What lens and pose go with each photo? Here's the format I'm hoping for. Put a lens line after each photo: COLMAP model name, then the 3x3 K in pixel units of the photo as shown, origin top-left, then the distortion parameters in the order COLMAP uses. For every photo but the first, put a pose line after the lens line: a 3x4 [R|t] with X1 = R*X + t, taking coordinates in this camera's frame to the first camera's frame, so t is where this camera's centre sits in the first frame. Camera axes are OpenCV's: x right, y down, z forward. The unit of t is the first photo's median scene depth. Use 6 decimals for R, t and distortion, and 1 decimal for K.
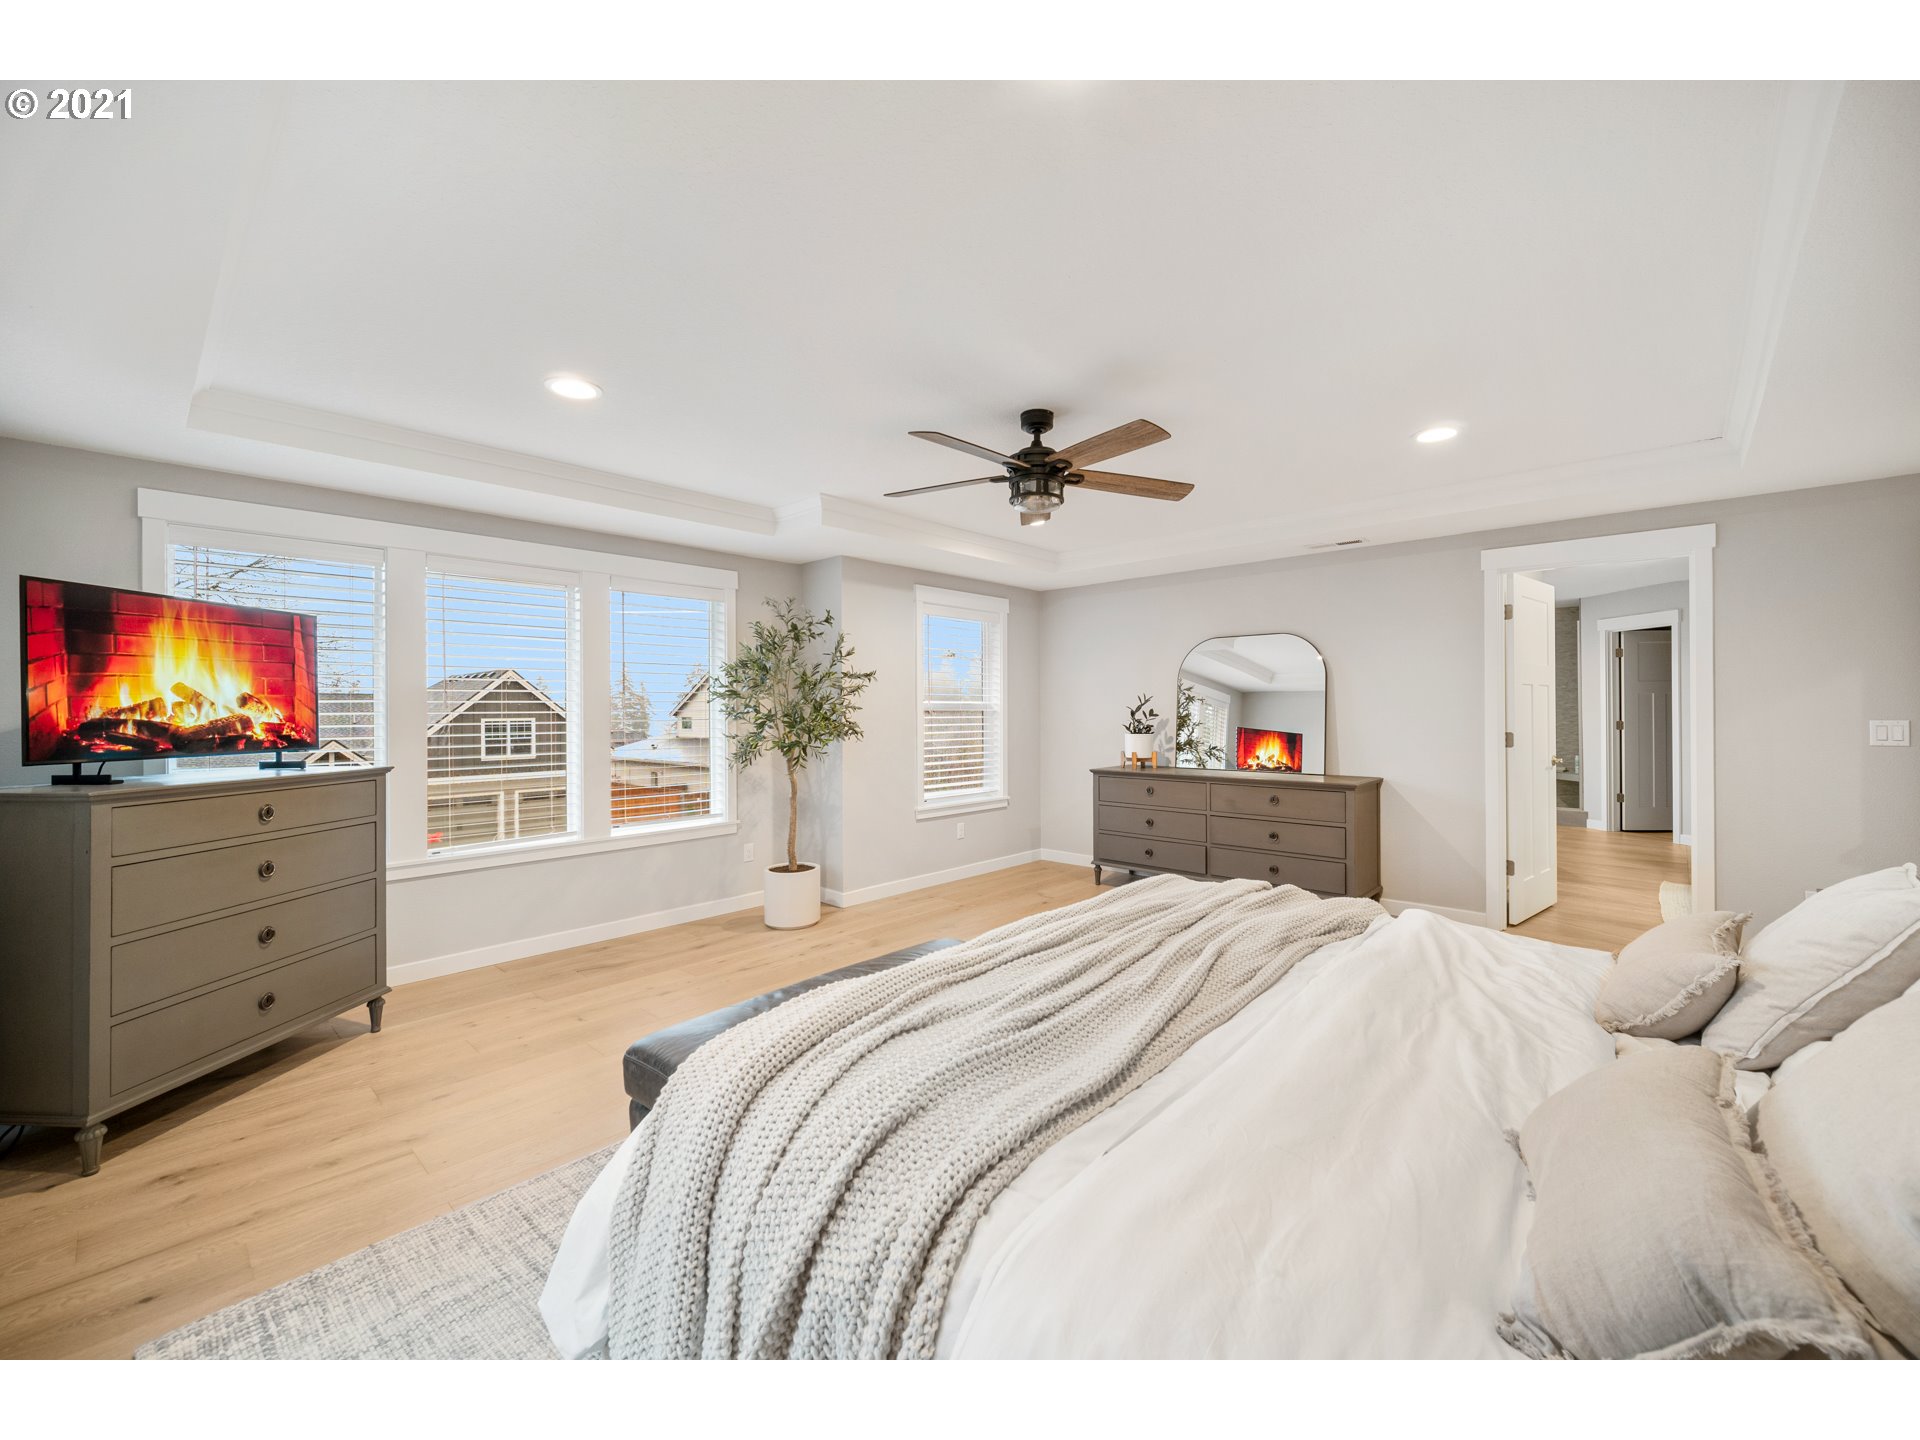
lens RADIAL K [[764.7, 0, 971.2], [0, 764.7, 705.3], [0, 0, 1]] dist [-0.001716, -0.000167]
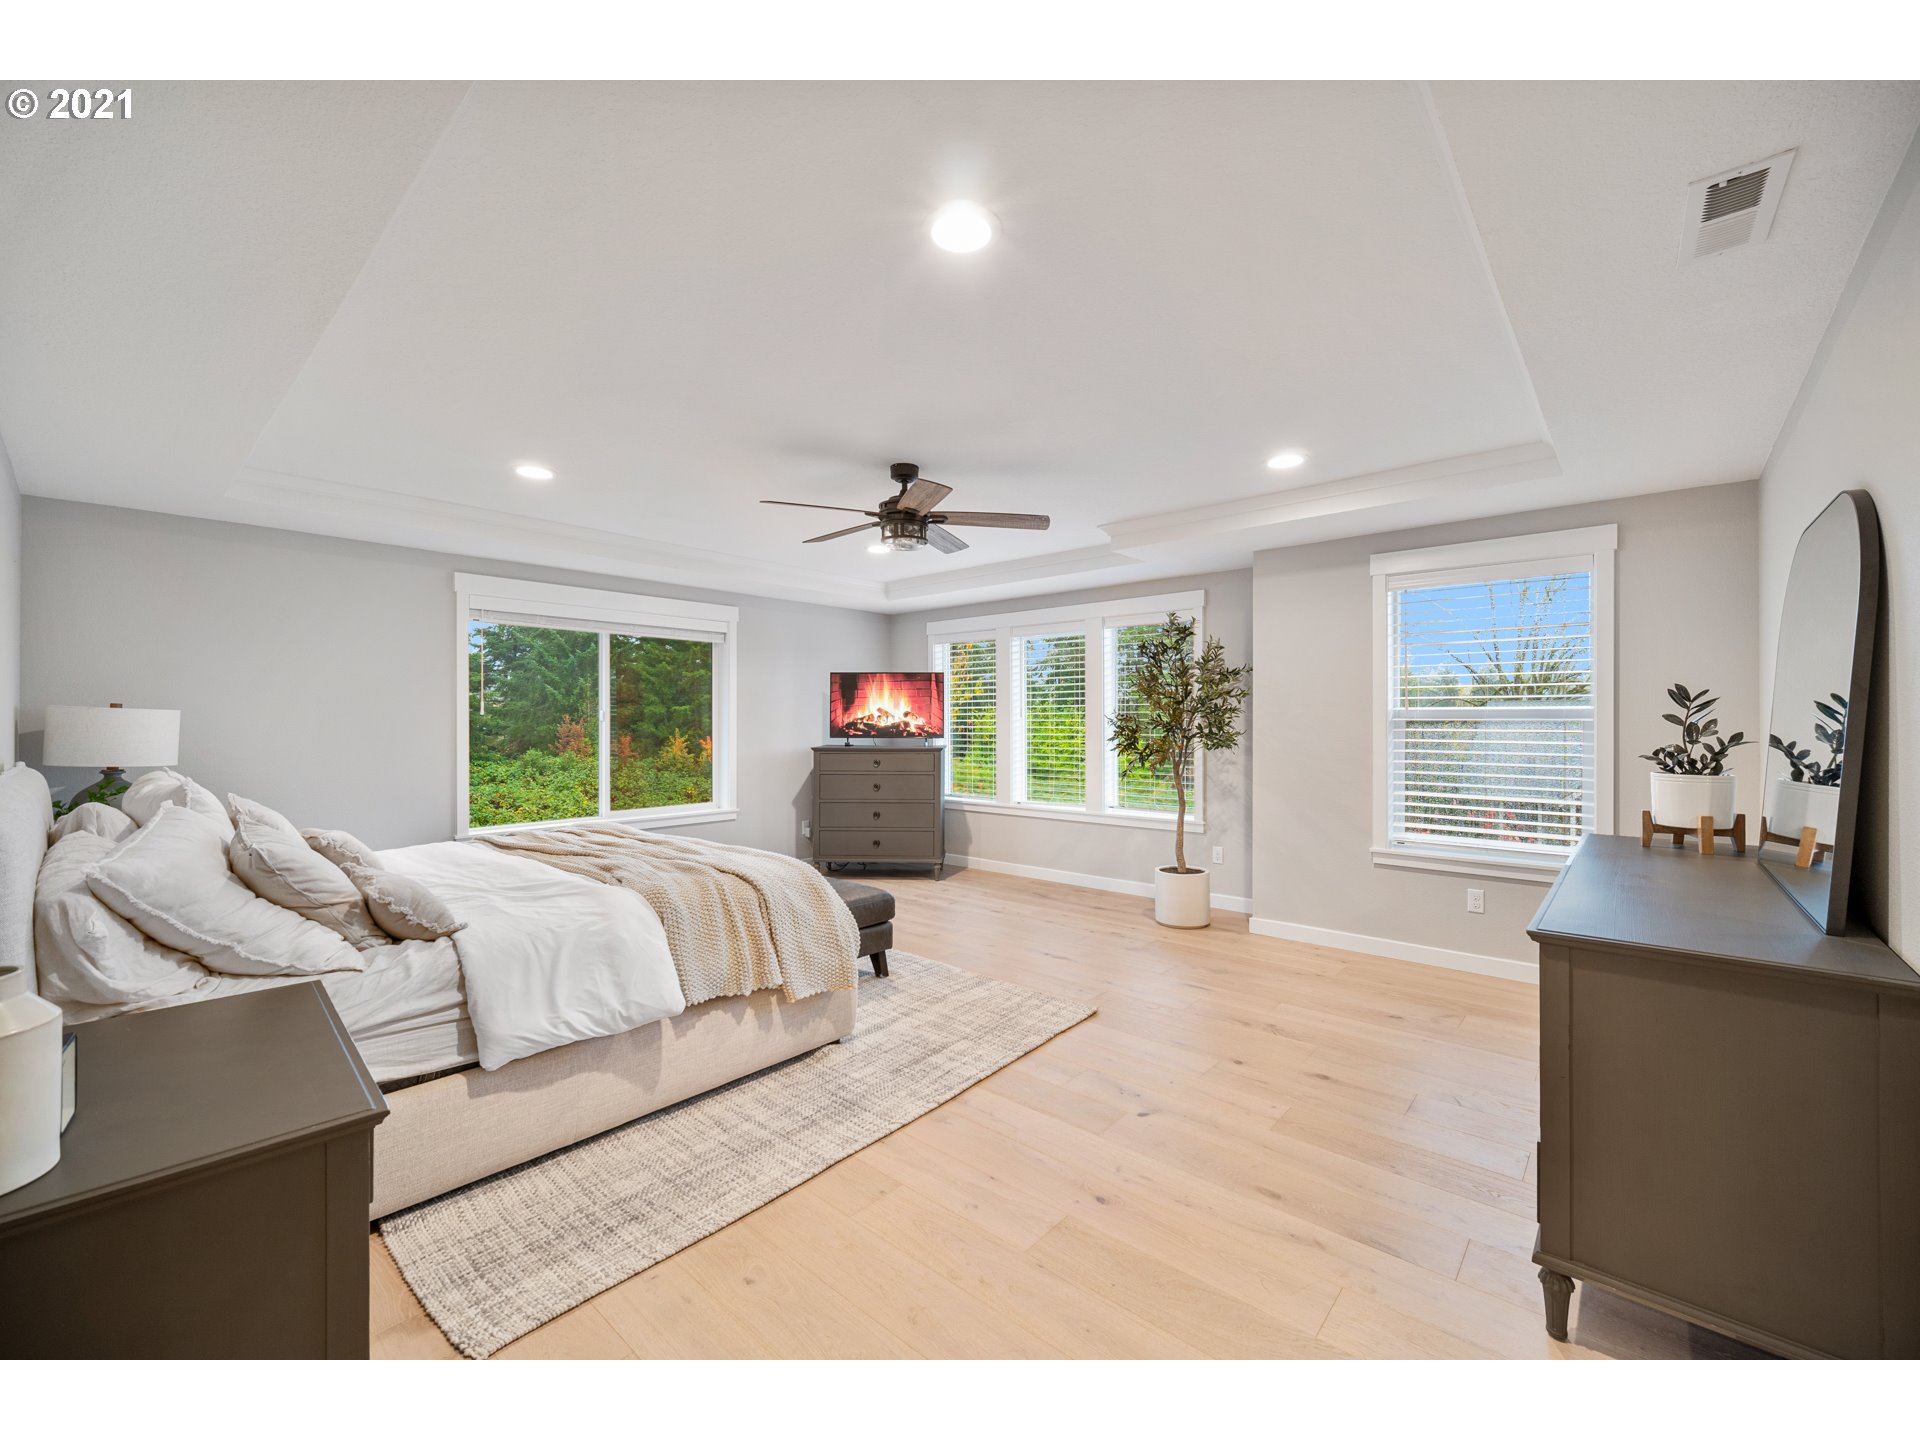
lens RADIAL K [[755.1, 0, 972.6], [0, 755.1, 727.1], [0, 0, 1]] dist [-0.001308, -0.000524]
pose [[0.047754, 0.014795, -0.998750, 1.323908], [0.004986, 0.999874, 0.015050, -0.001869], [0.998847, -0.005698, 0.047675, 1.120124]]
